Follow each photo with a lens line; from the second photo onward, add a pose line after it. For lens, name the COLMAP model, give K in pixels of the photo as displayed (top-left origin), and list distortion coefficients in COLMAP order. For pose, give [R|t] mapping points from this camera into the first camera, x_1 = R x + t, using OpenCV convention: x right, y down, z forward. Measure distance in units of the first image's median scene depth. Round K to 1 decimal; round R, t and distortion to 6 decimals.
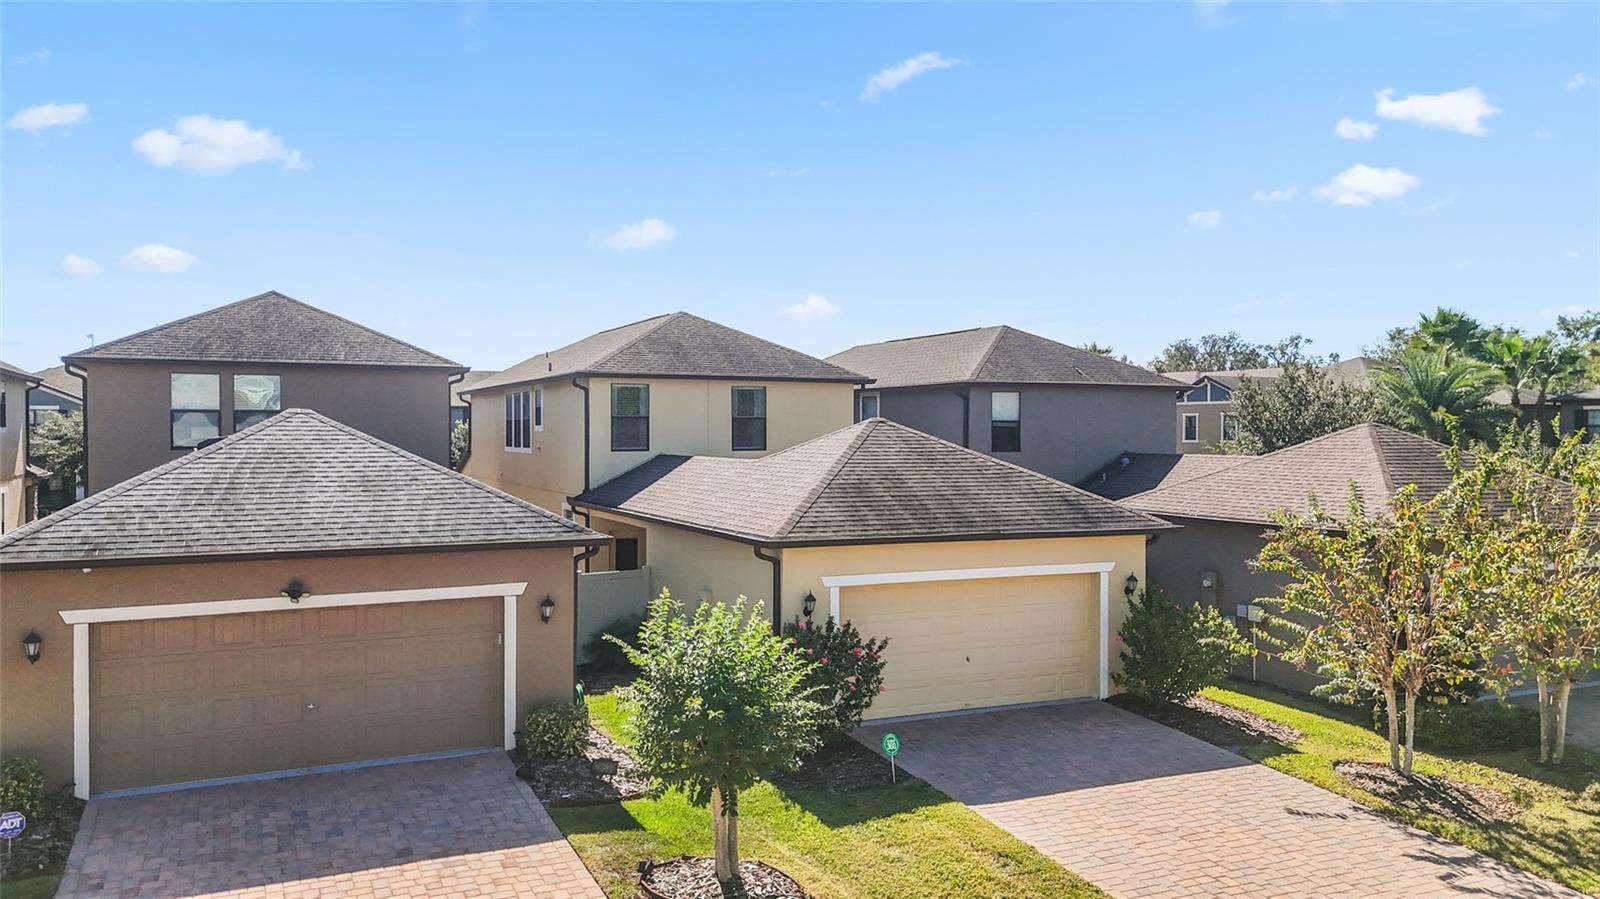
lens RADIAL K [[1189.7, 0, 800.0], [0, 1189.7, 449.5], [0, 0, 1]] dist [0.029143, -0.008139]
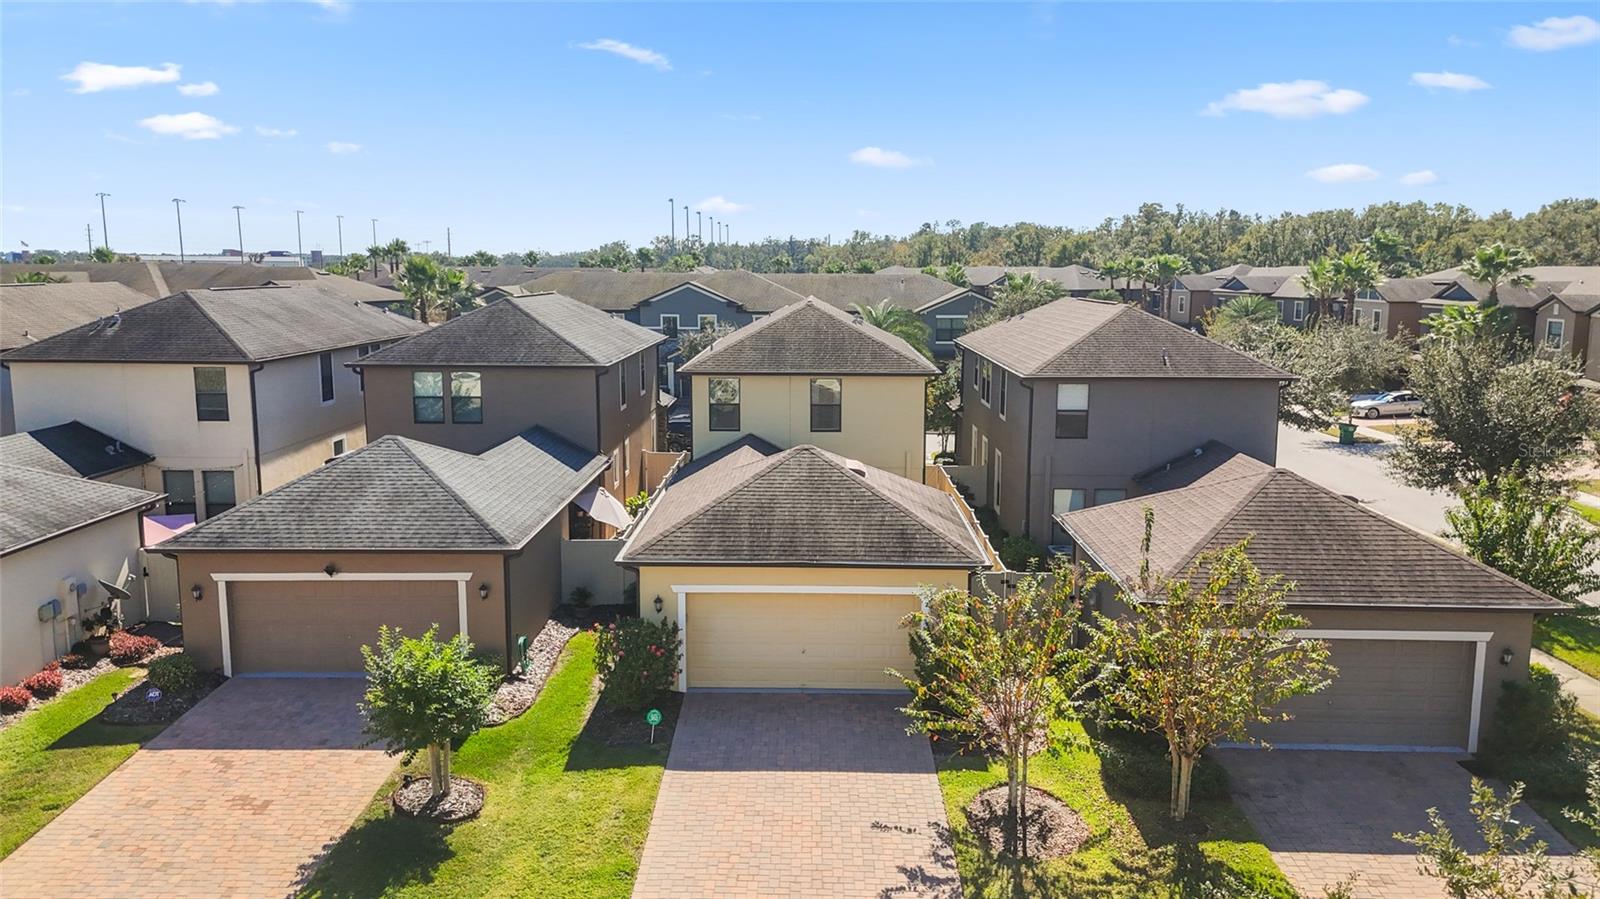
lens RADIAL K [[1189.7, 0, 800.0], [0, 1189.7, 449.5], [0, 0, 1]] dist [0.029143, -0.008139]
pose [[0.899184, 0.066563, -0.432478, 0.856916], [-0.008182, 0.990747, 0.135474, -0.273802], [0.437494, -0.118277, 0.891409, -0.162334]]
